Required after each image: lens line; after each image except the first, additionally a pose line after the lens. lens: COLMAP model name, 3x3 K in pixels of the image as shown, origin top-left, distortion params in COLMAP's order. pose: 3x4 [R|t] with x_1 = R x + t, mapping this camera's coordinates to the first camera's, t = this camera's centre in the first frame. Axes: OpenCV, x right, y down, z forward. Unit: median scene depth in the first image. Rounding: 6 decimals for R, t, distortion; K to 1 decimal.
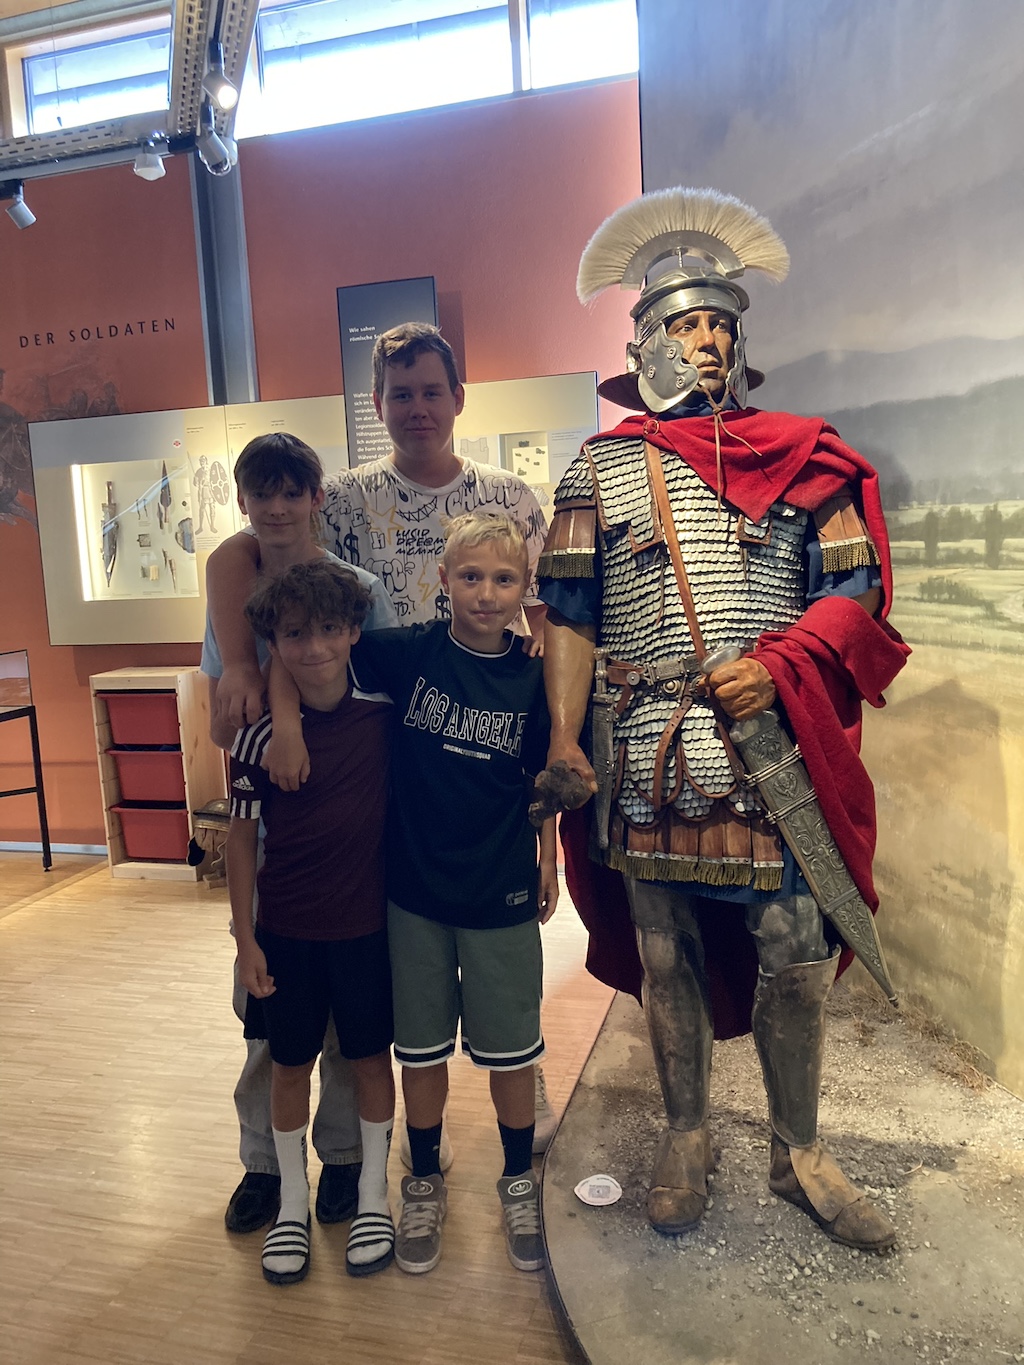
lens RADIAL K [[1133.7, 0, 508.7], [0, 1133.7, 667.9], [0, 0, 1]] dist [0.003194, -0.005986]
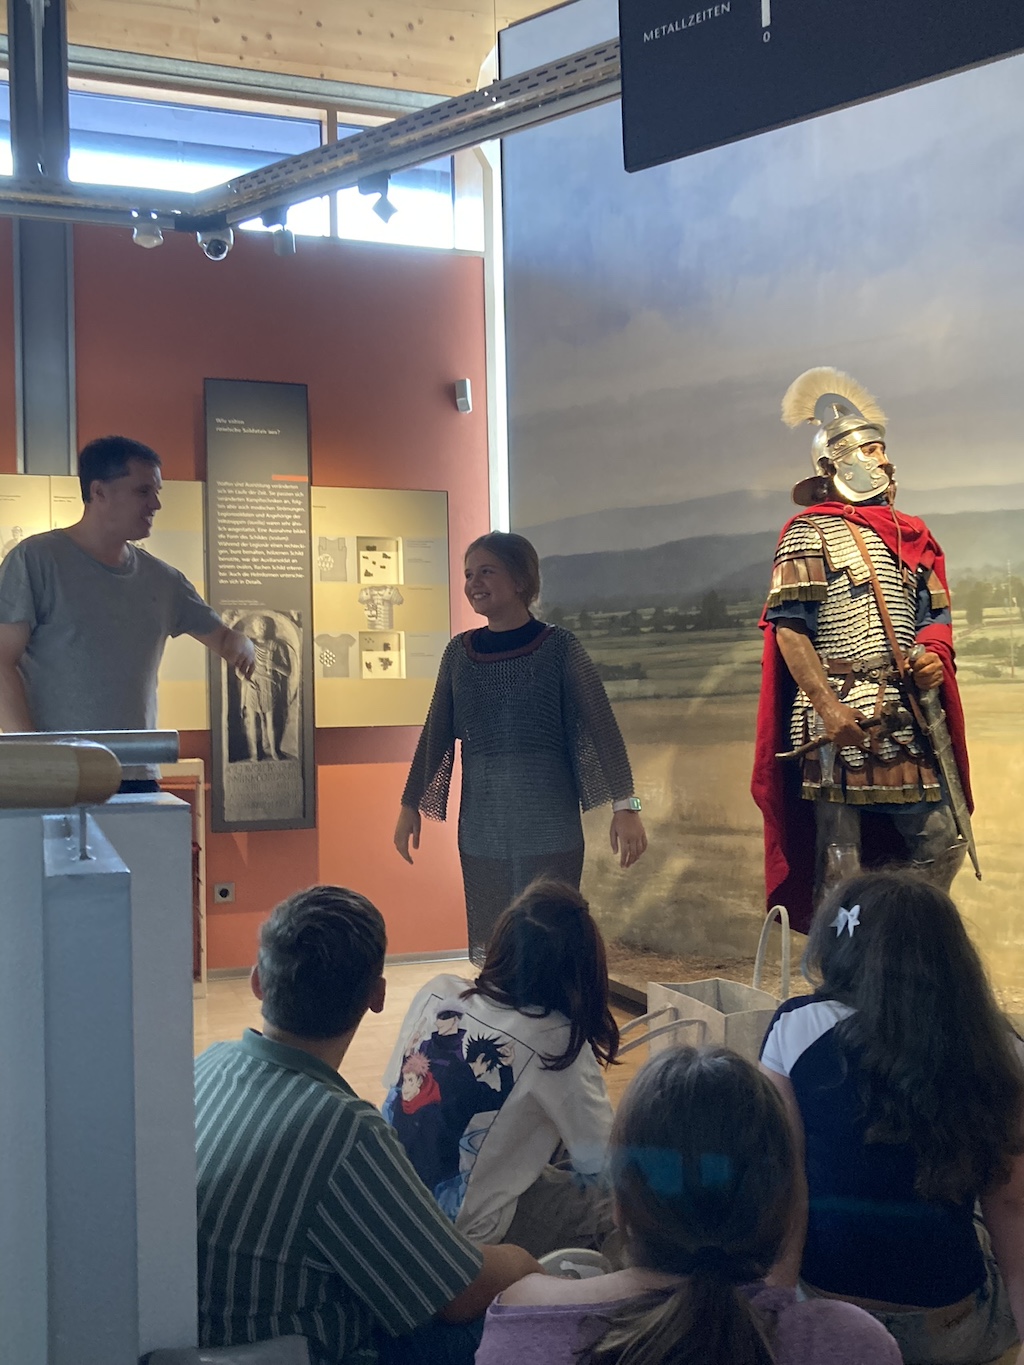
lens RADIAL K [[1380.4, 0, 513.2], [0, 1380.4, 691.0], [0, 0, 1]] dist [-0.027157, 0.000000]
pose [[0.797605, 0.048552, 0.601223, -1.367561], [0.055519, 0.986614, -0.153328, 0.298193], [-0.600619, 0.155675, 0.784233, -0.171842]]
